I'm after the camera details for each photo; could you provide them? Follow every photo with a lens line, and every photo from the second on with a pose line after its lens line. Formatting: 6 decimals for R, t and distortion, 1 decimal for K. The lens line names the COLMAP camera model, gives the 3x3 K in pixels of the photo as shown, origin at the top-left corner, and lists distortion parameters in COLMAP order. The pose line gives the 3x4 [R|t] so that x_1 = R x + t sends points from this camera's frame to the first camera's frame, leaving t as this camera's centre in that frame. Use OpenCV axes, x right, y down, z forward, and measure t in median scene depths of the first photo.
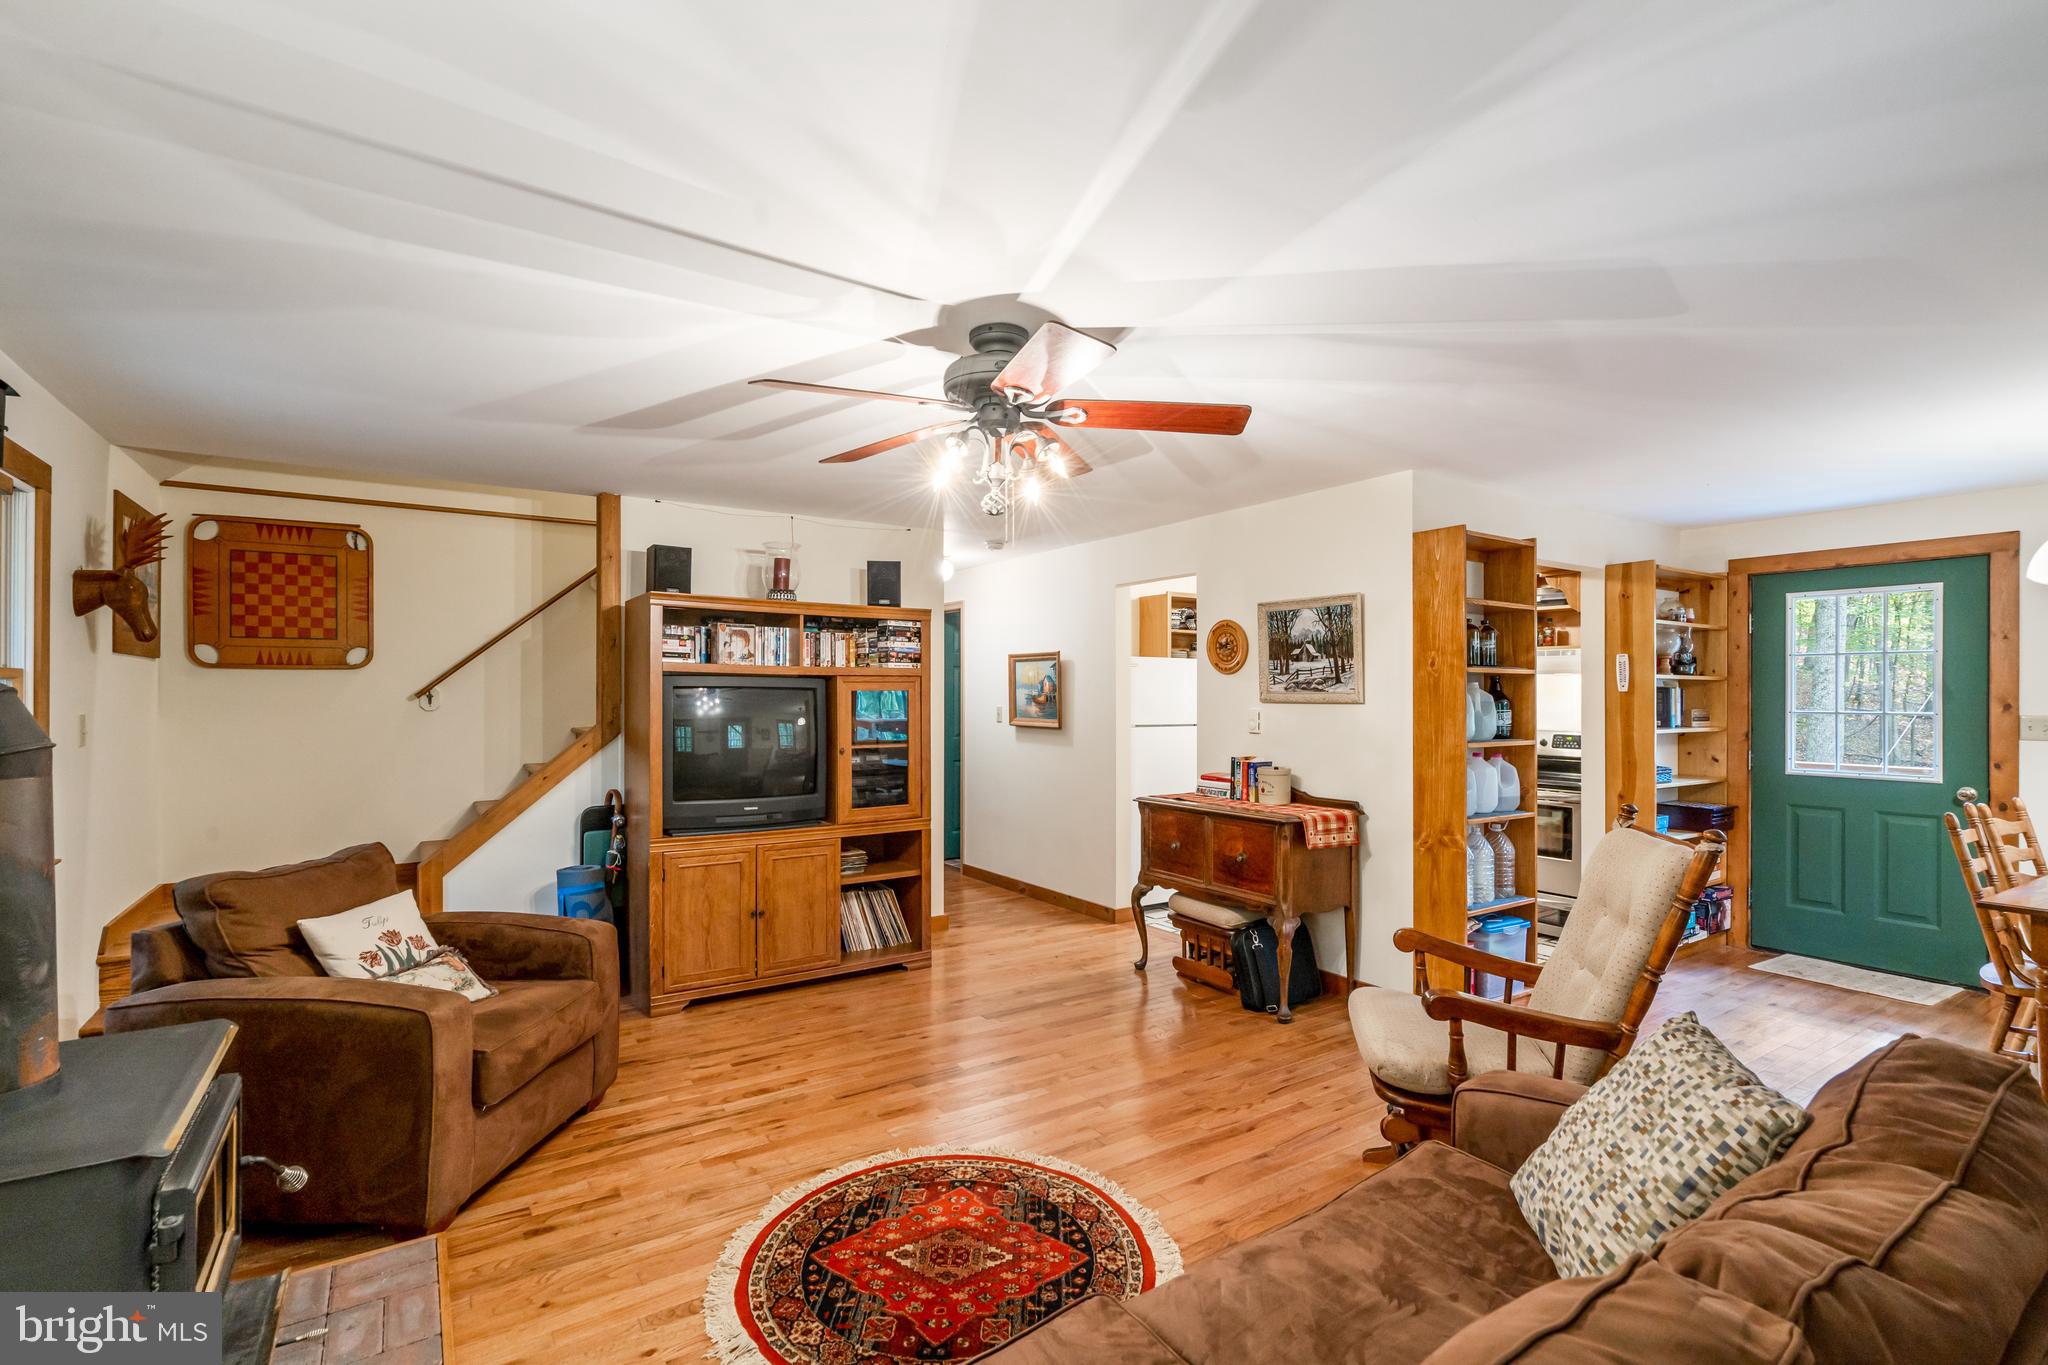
lens RADIAL K [[940.6, 0, 1014.1], [0, 940.6, 691.8], [0, 0, 1]] dist [-0.002021, 0.000873]
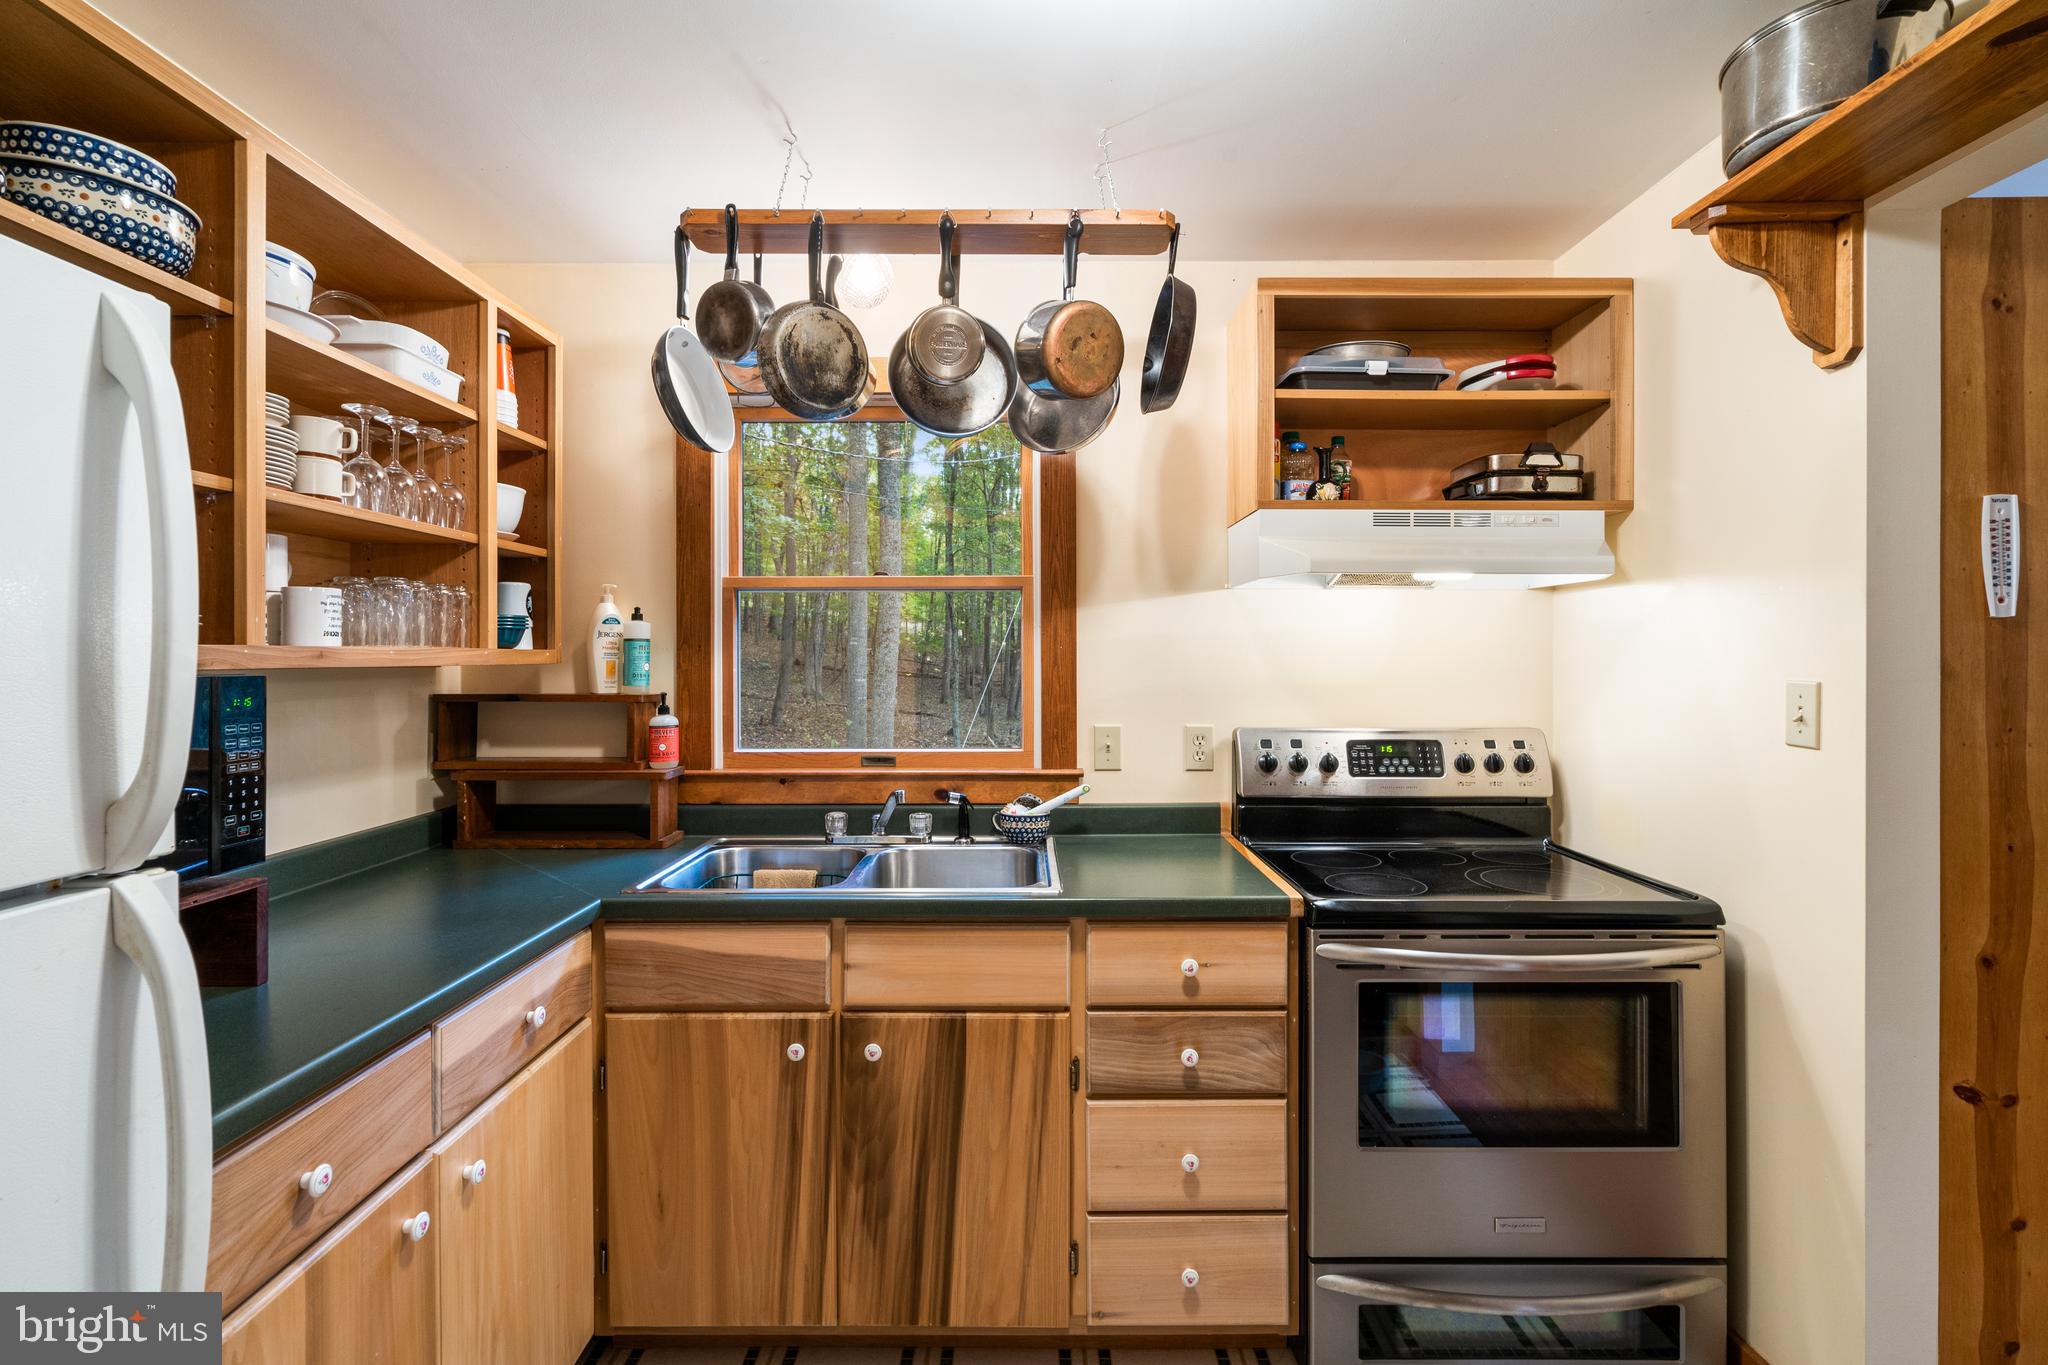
lens RADIAL K [[940.6, 0, 1013.1], [0, 940.6, 659.6], [0, 0, 1]] dist [-0.002021, 0.000873]
pose [[0.554581, -0.005130, 0.832114, 0.238967], [-0.001831, 0.999971, 0.007386, 0.012858], [-0.832127, -0.005620, 0.554556, 1.207364]]
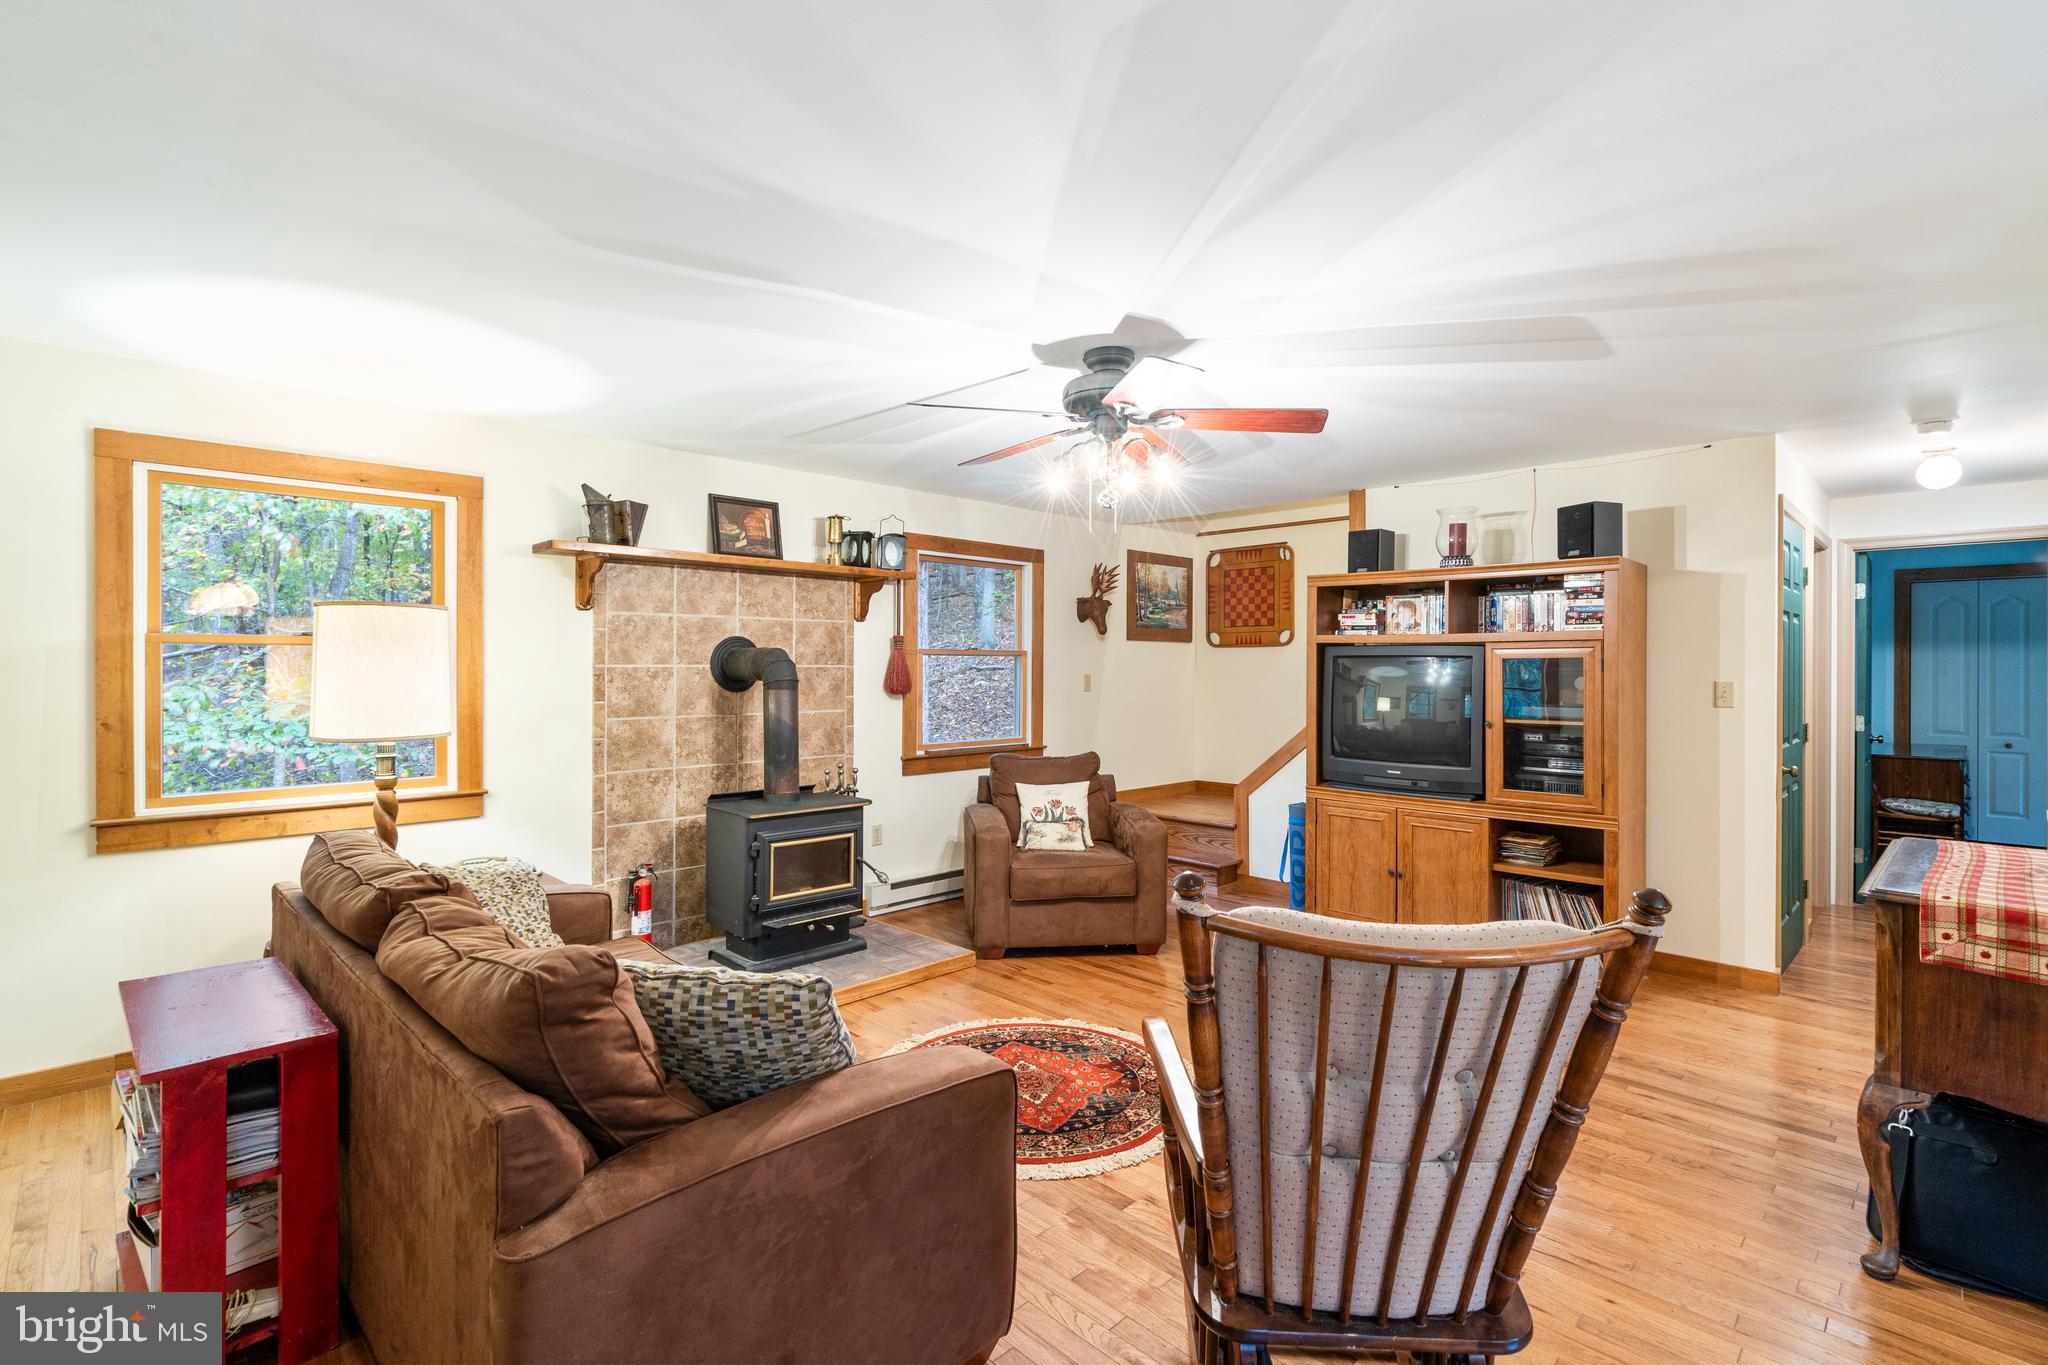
lens RADIAL K [[940.6, 0, 1020.6], [0, 940.6, 668.0], [0, 0, 1]] dist [-0.002021, 0.000873]
pose [[0.196181, 0.001295, -0.980567, 0.638416], [0.000174, 0.999999, 0.001356, 0.006780], [0.980568, -0.000437, 0.196181, 0.376812]]
